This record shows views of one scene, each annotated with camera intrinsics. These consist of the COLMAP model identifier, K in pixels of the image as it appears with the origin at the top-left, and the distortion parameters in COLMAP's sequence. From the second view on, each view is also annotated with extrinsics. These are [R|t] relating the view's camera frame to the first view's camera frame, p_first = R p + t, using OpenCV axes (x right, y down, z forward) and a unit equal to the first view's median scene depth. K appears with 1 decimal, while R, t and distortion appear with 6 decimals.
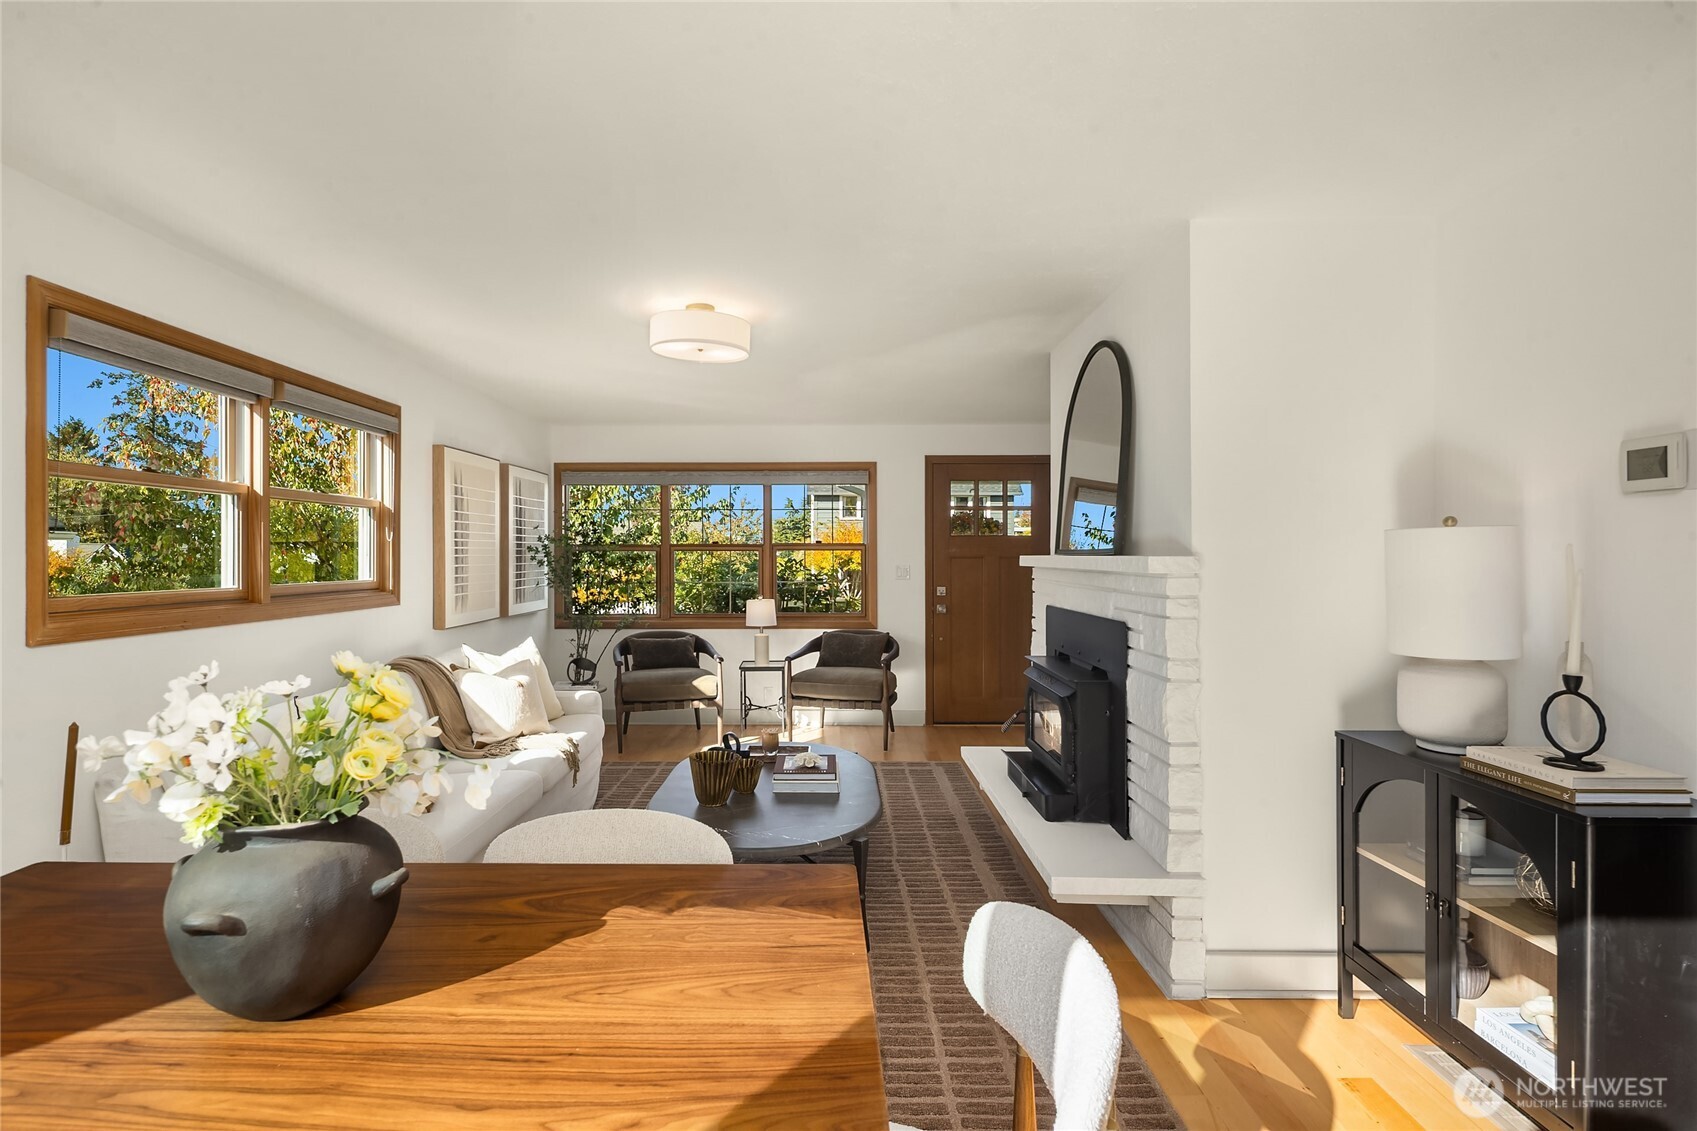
lens RADIAL K [[826.0, 0, 840.6], [0, 826.0, 547.7], [0, 0, 1]] dist [0.002361, -0.000360]
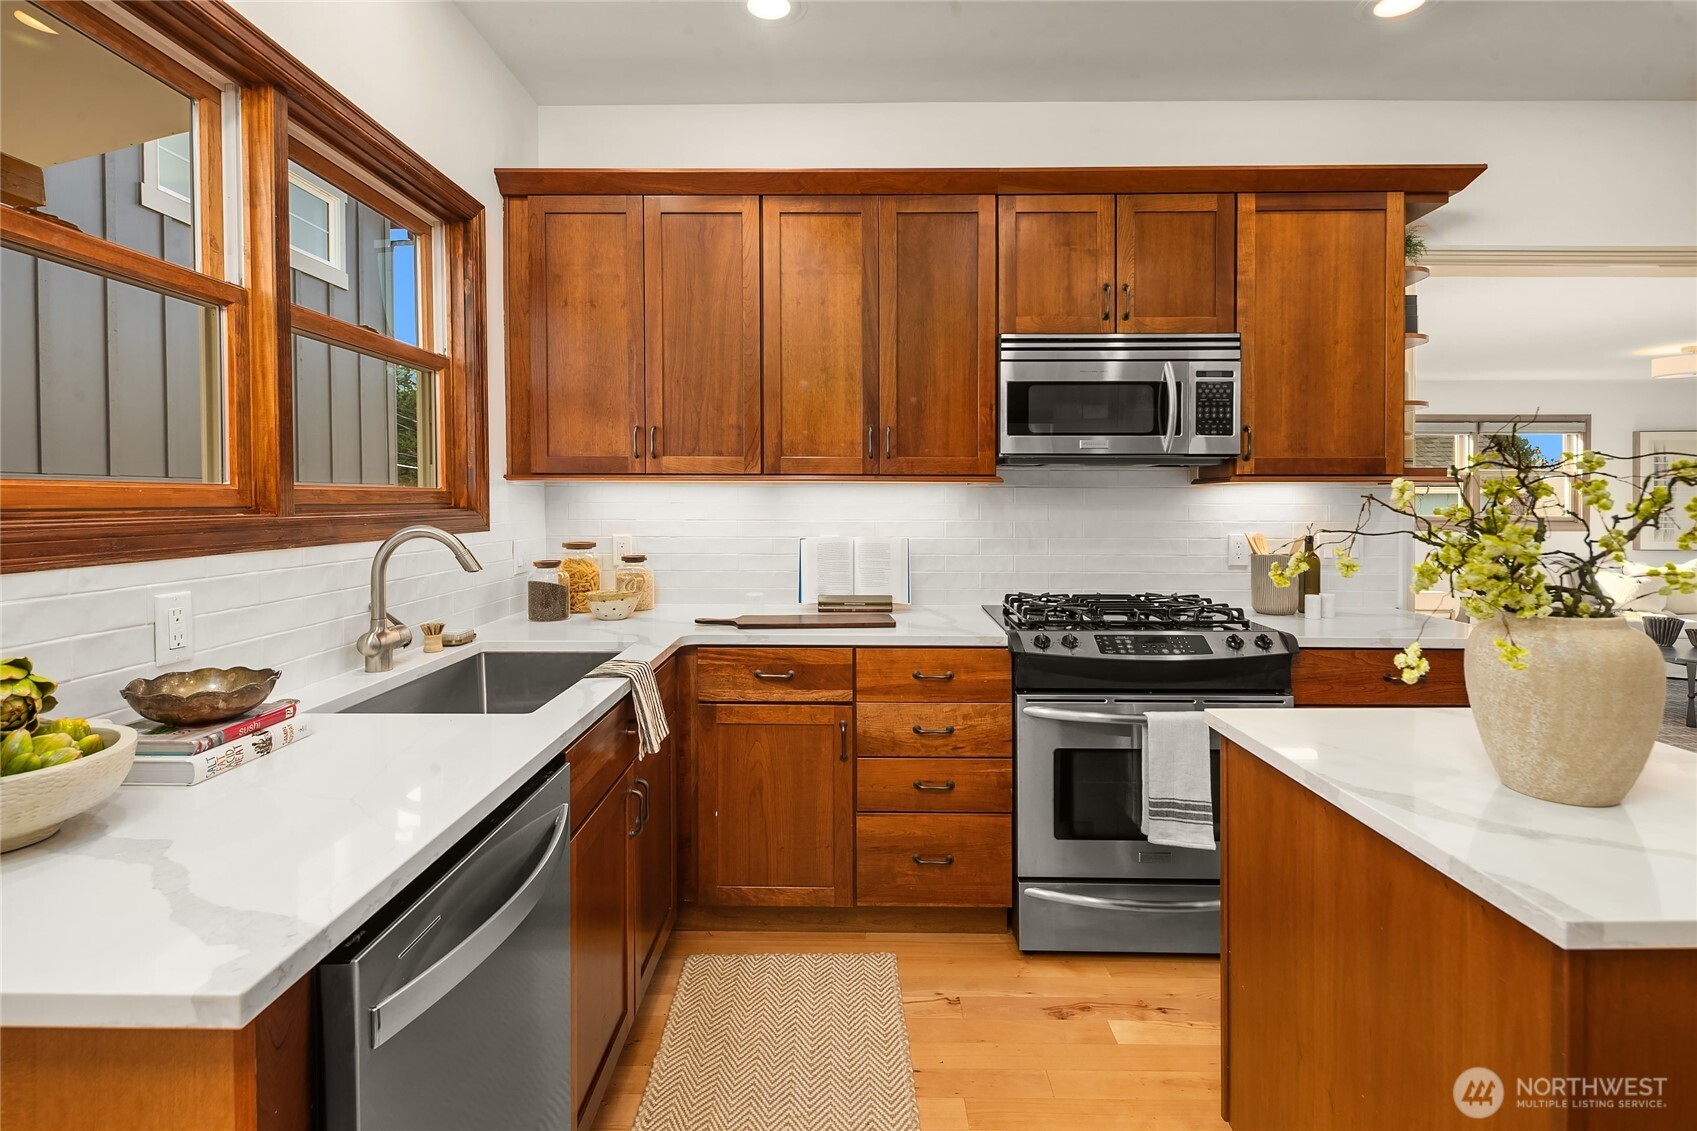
lens RADIAL K [[813.8, 0, 851.7], [0, 813.8, 513.7], [0, 0, 1]] dist [-0.000517, -0.000339]
pose [[-0.026957, 0.010495, -0.999581, 1.094311], [0.006614, 0.999925, 0.010320, 0.005063], [0.999615, -0.006333, -0.027025, -0.443850]]
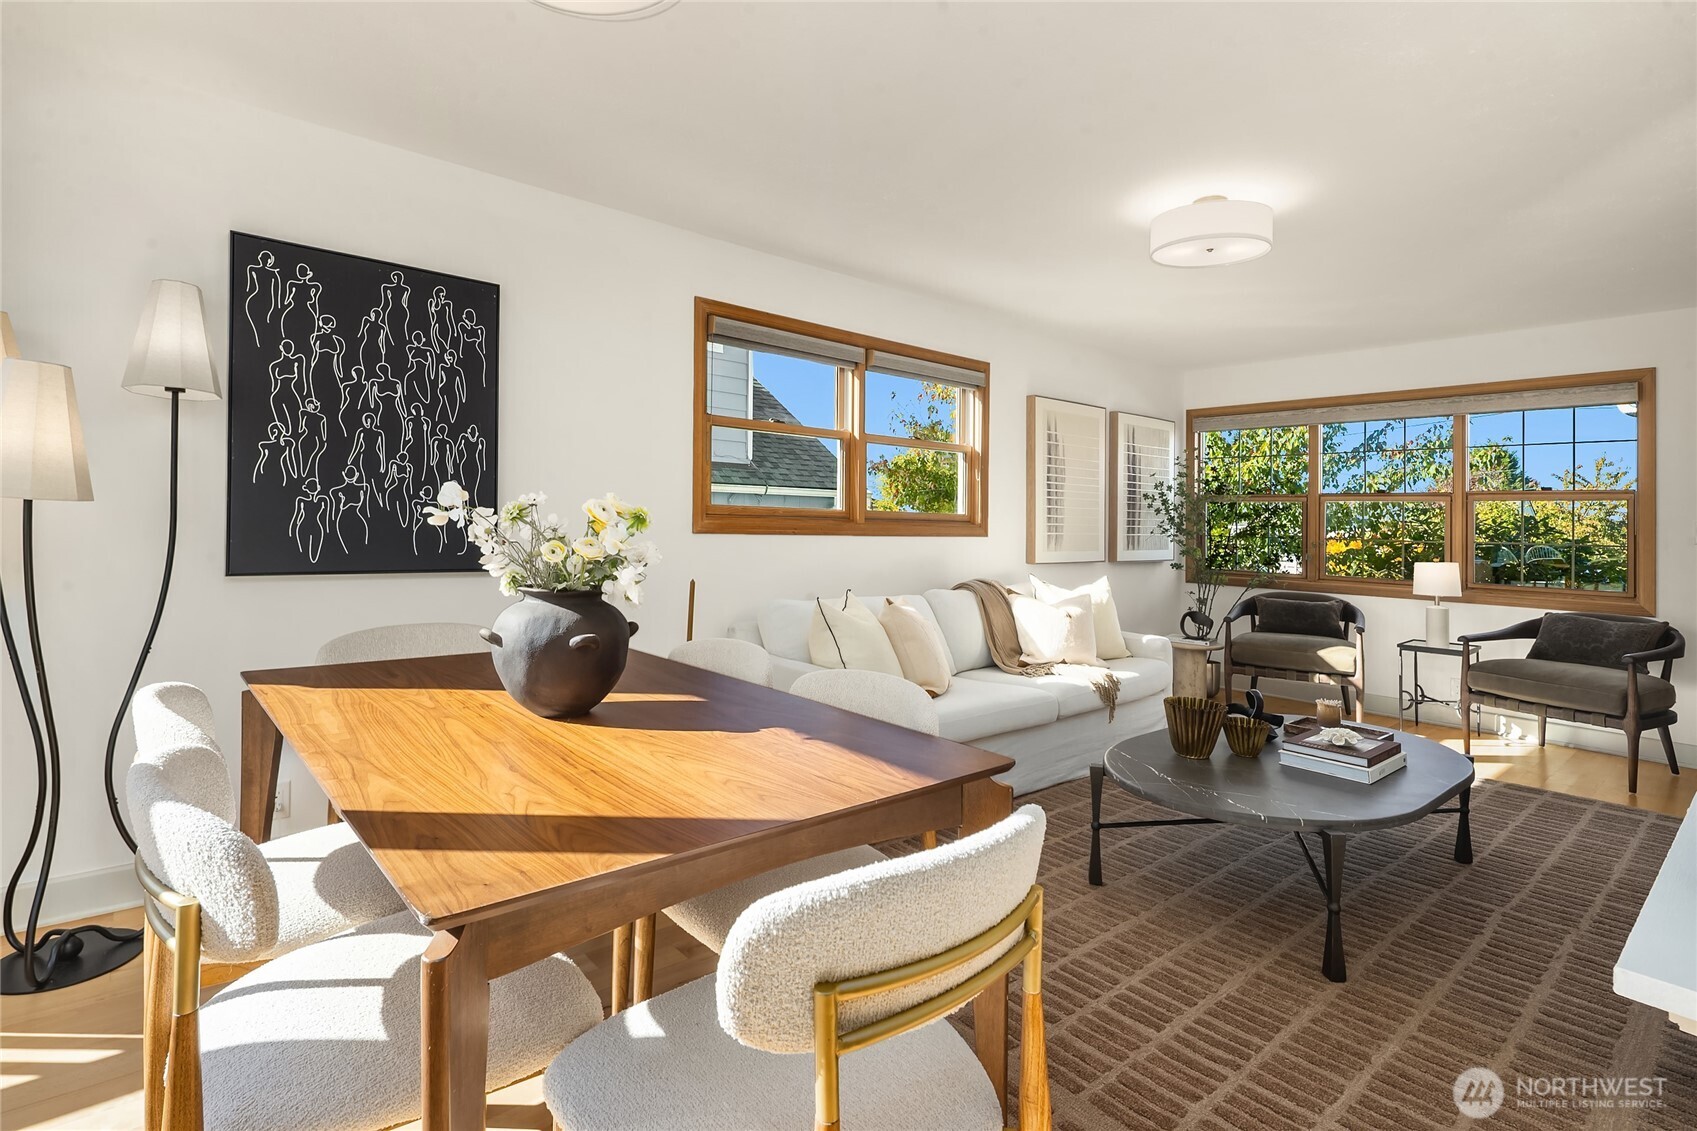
lens RADIAL K [[842.5, 0, 853.9], [0, 842.5, 526.8], [0, 0, 1]] dist [0.005330, -0.000055]
pose [[0.653437, 0.017255, -0.756784, 0.209378], [-0.015031, 0.999839, 0.009819, 0.042604], [0.756832, 0.004959, 0.653591, 0.091427]]
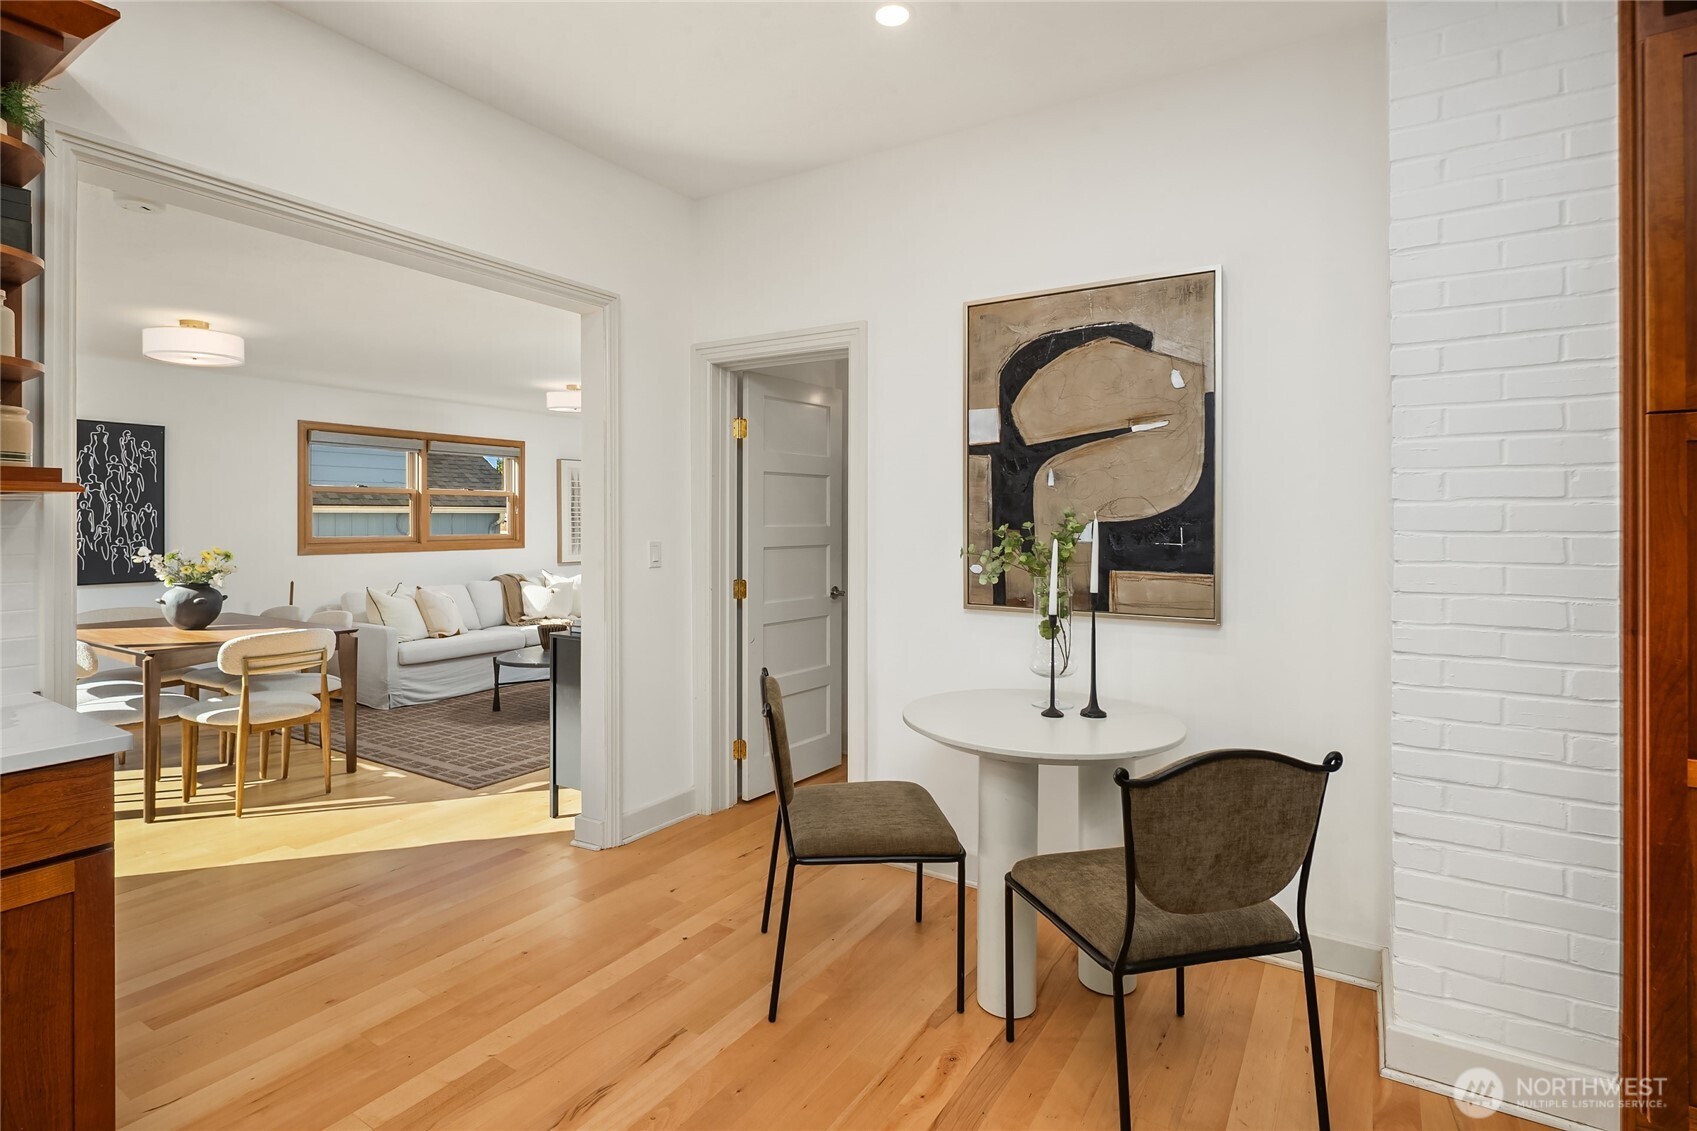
lens RADIAL K [[821.4, 0, 852.7], [0, 821.4, 502.6], [0, 0, 1]] dist [-0.000353, -0.000506]
pose [[0.844308, -0.018767, -0.535530, 0.999480], [0.011388, 0.999789, -0.017083, 0.006614], [0.535738, 0.008325, 0.844343, -0.156936]]
